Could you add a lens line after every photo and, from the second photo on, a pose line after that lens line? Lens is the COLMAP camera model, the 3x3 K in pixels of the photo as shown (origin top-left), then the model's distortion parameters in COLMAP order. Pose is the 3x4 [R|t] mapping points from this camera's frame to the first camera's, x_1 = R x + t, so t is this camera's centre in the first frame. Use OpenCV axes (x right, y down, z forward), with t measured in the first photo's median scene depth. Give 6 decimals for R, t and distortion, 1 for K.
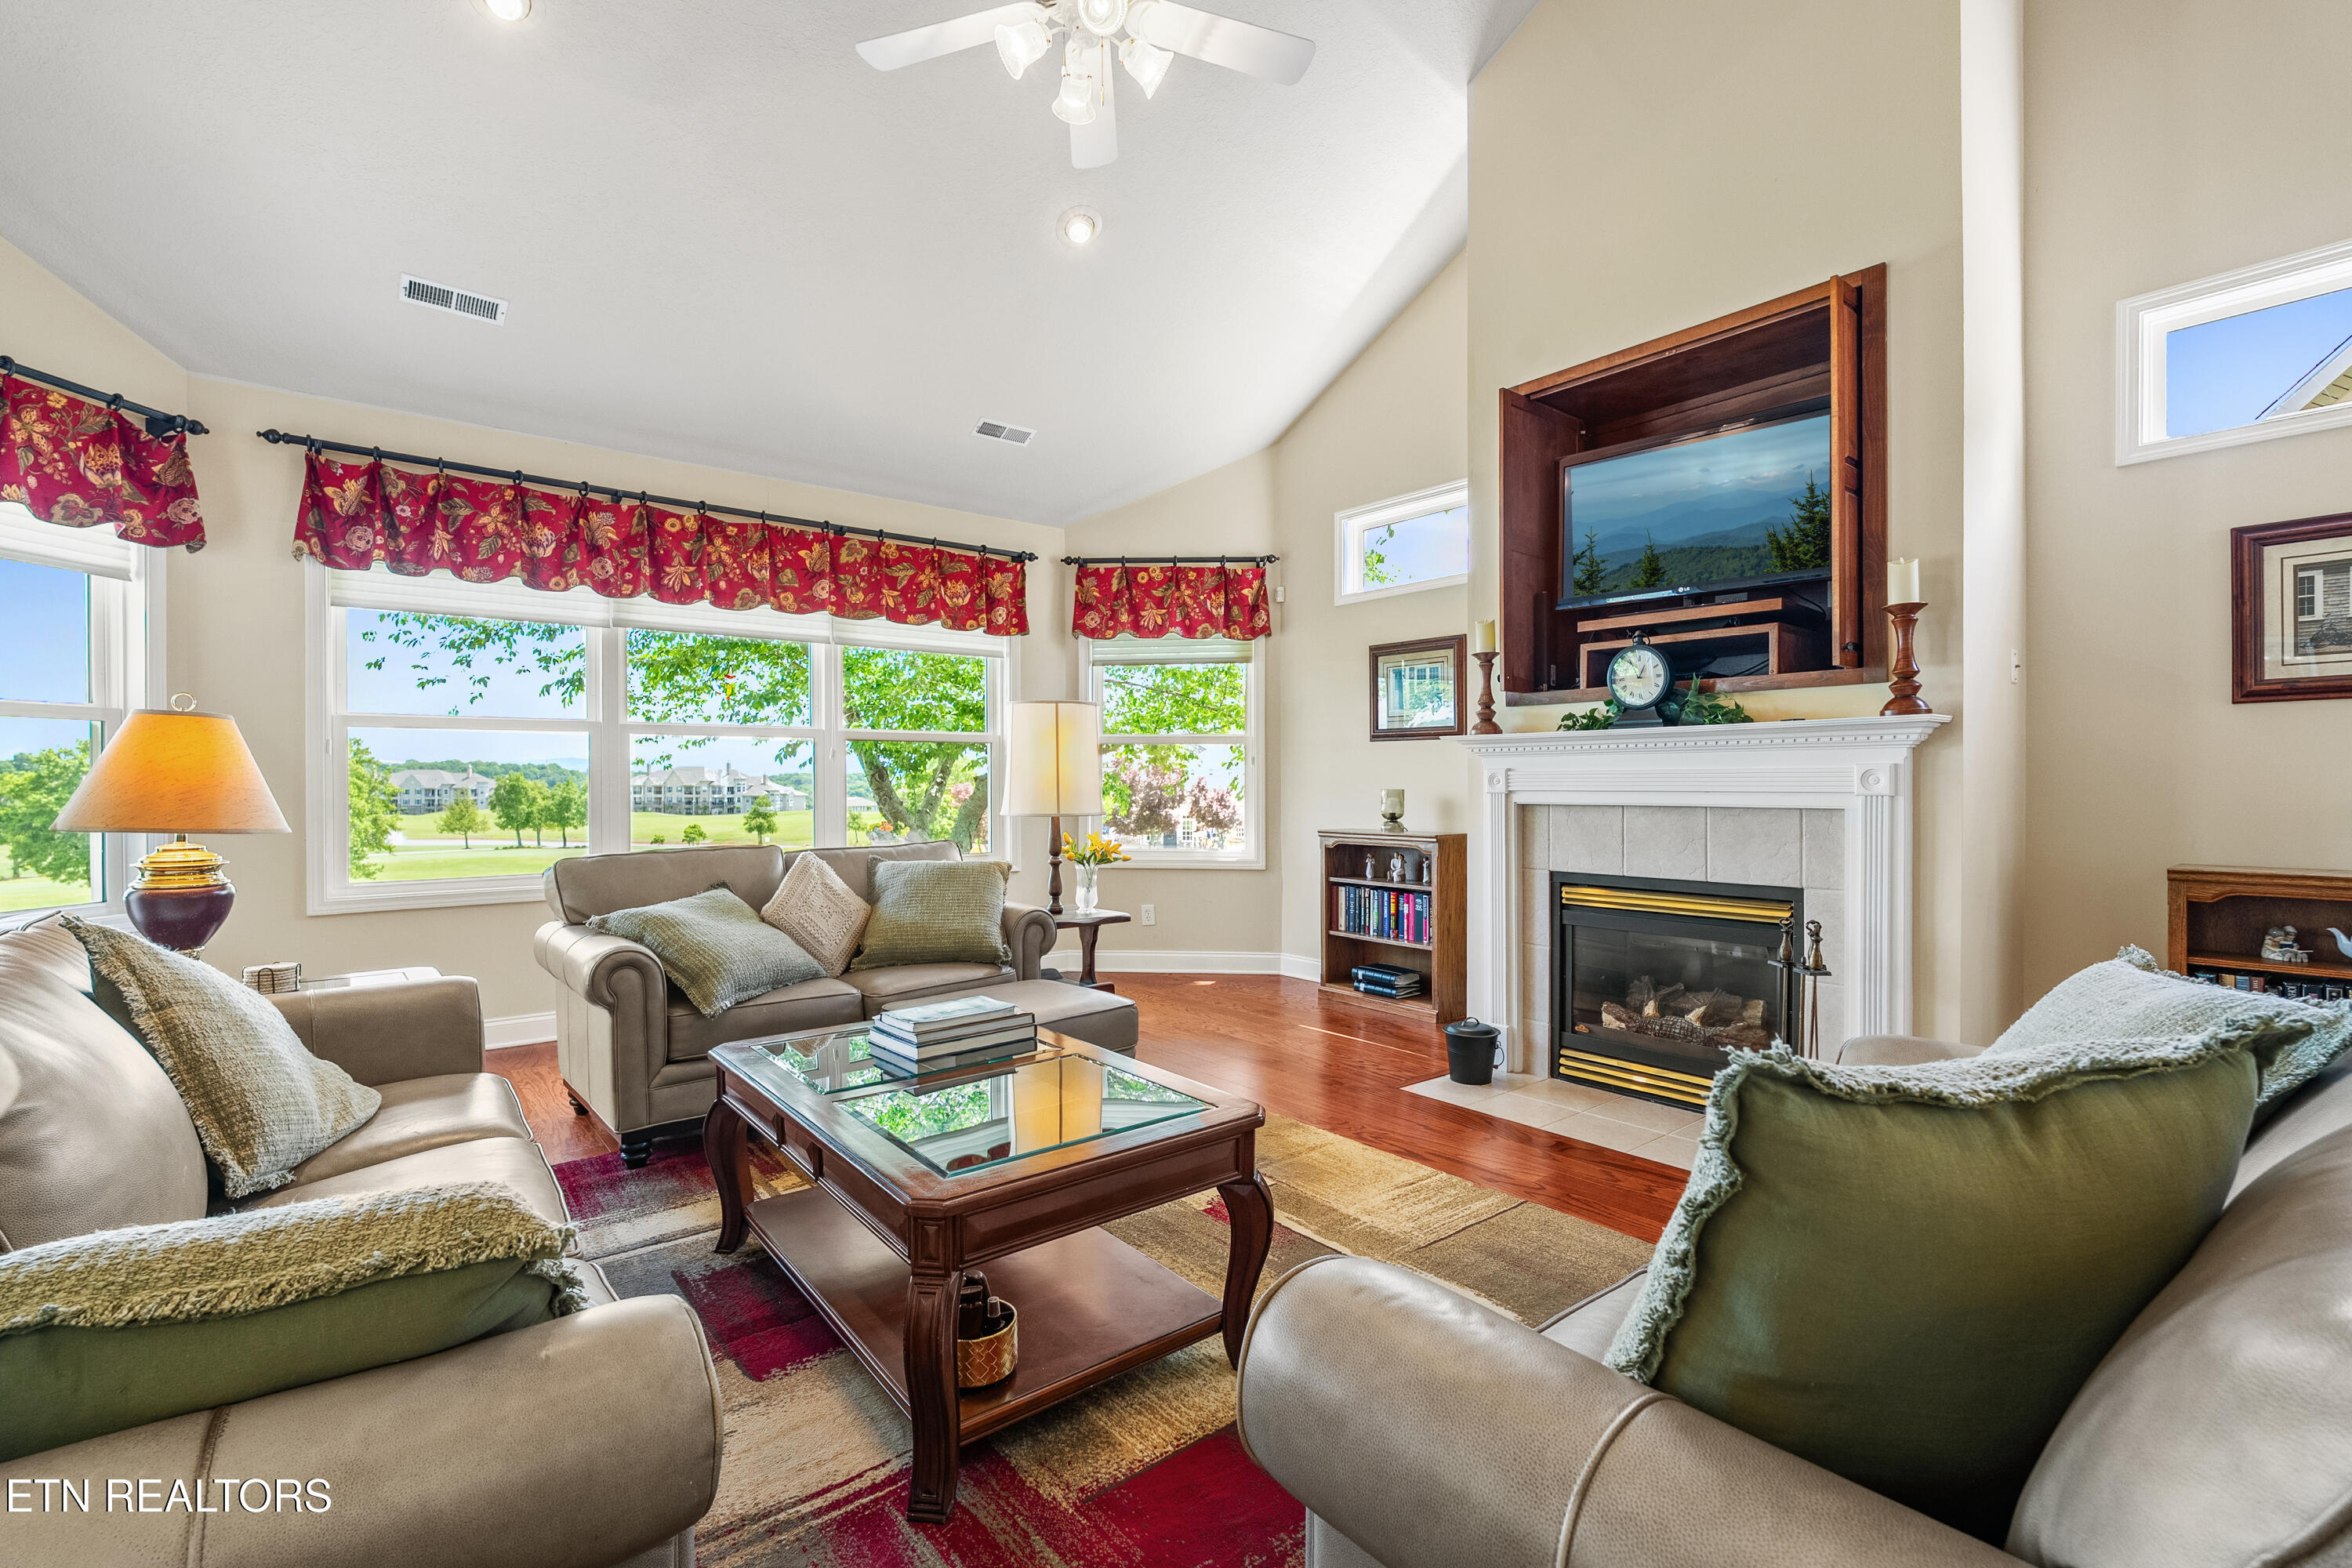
lens RADIAL K [[1041.0, 0, 1186.6], [0, 1041.0, 791.1], [0, 0, 1]] dist [-0.000165, -0.000890]
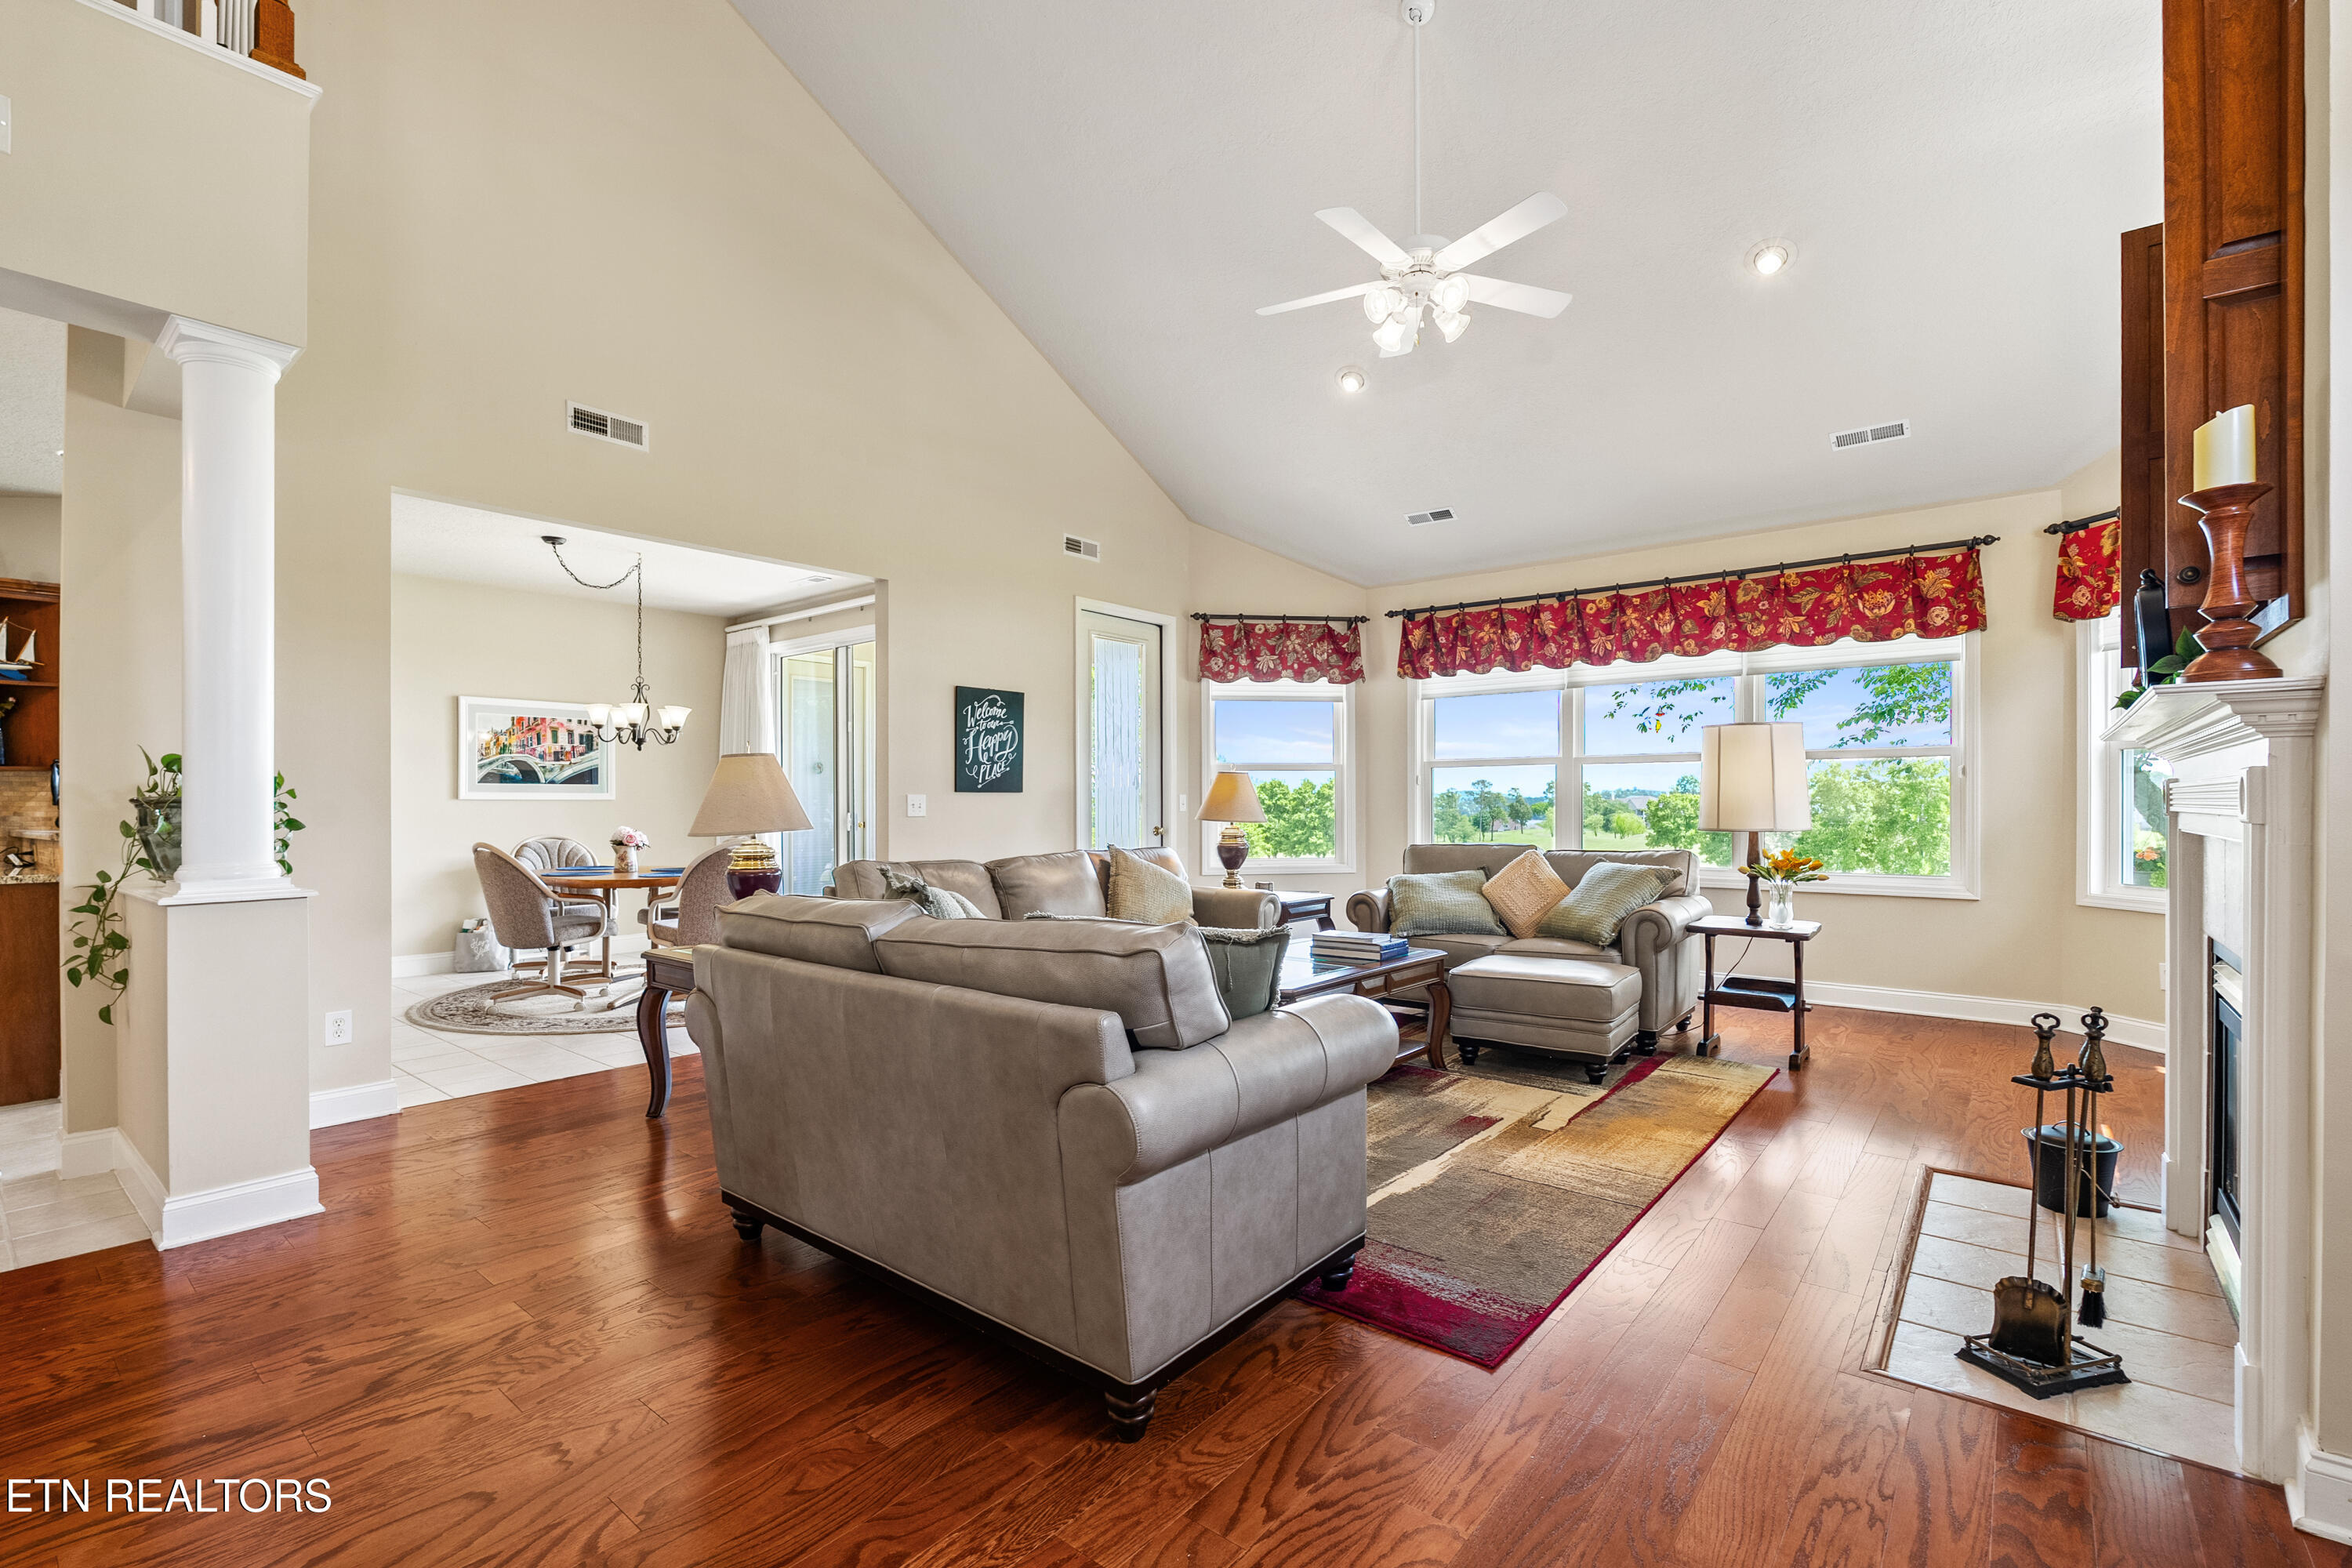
lens RADIAL K [[1041.0, 0, 1177.1], [0, 1041.0, 804.3], [0, 0, 1]] dist [-0.000165, -0.000890]
pose [[0.210198, 0.002341, -0.977656, 0.687920], [-0.006291, 0.999980, 0.001041, -0.000300], [0.977639, 0.005932, 0.210209, 0.188387]]
